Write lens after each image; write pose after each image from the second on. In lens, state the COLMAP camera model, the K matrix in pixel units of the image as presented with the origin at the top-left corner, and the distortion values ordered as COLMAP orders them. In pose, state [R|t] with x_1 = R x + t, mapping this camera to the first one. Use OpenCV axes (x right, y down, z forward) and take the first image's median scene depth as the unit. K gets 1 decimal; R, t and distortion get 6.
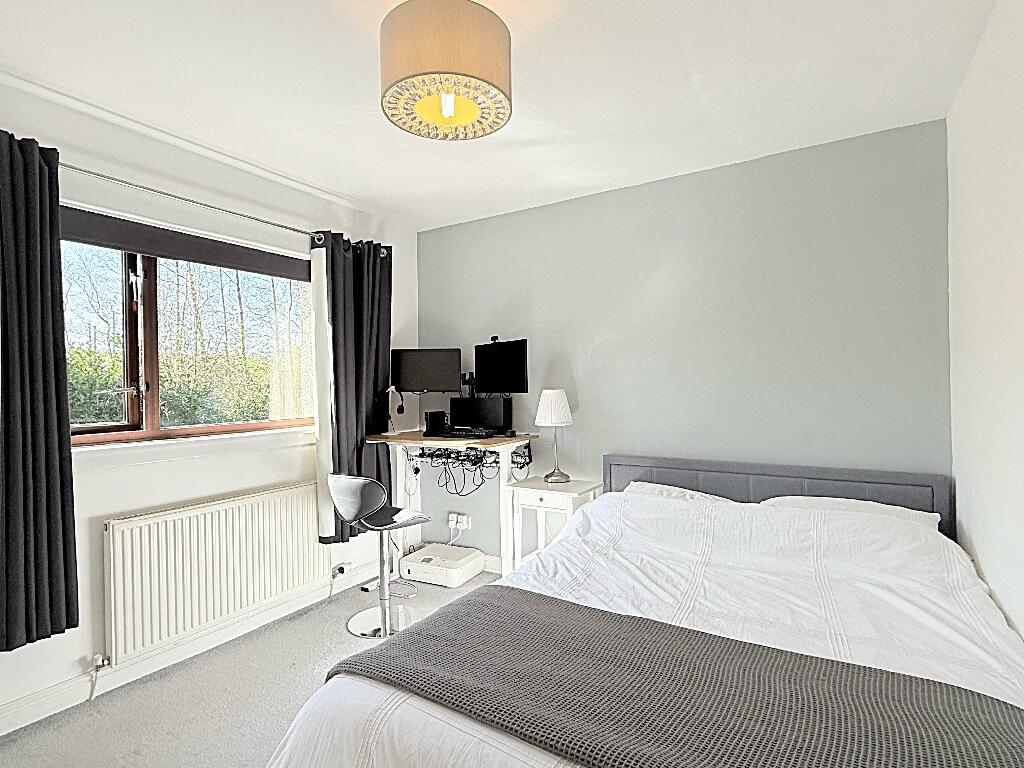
lens RADIAL K [[533.5, 0, 515.3], [0, 533.5, 384.2], [0, 0, 1]] dist [-0.029536, 0.034432]
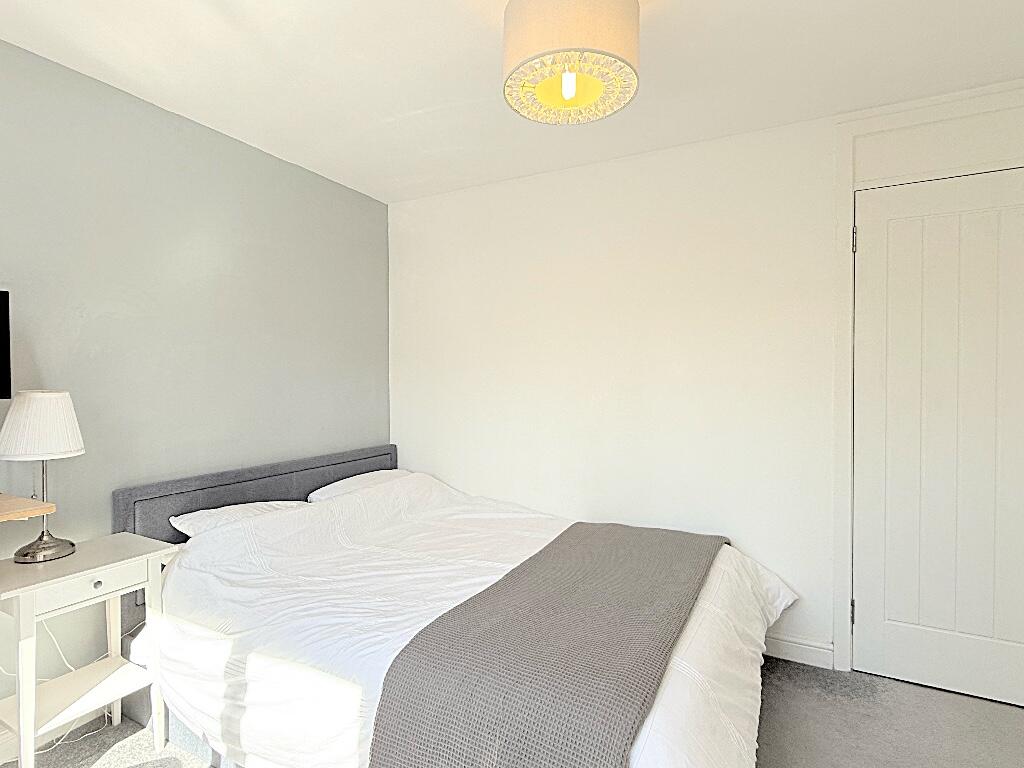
lens RADIAL K [[533.5, 0, 515.3], [0, 533.5, 384.2], [0, 0, 1]] dist [-0.029536, 0.034432]
pose [[-0.053525, -0.003088, 0.998562, -0.666868], [0.014648, 0.999885, 0.003877, 0.007413], [-0.998459, 0.014834, -0.053474, 0.724581]]
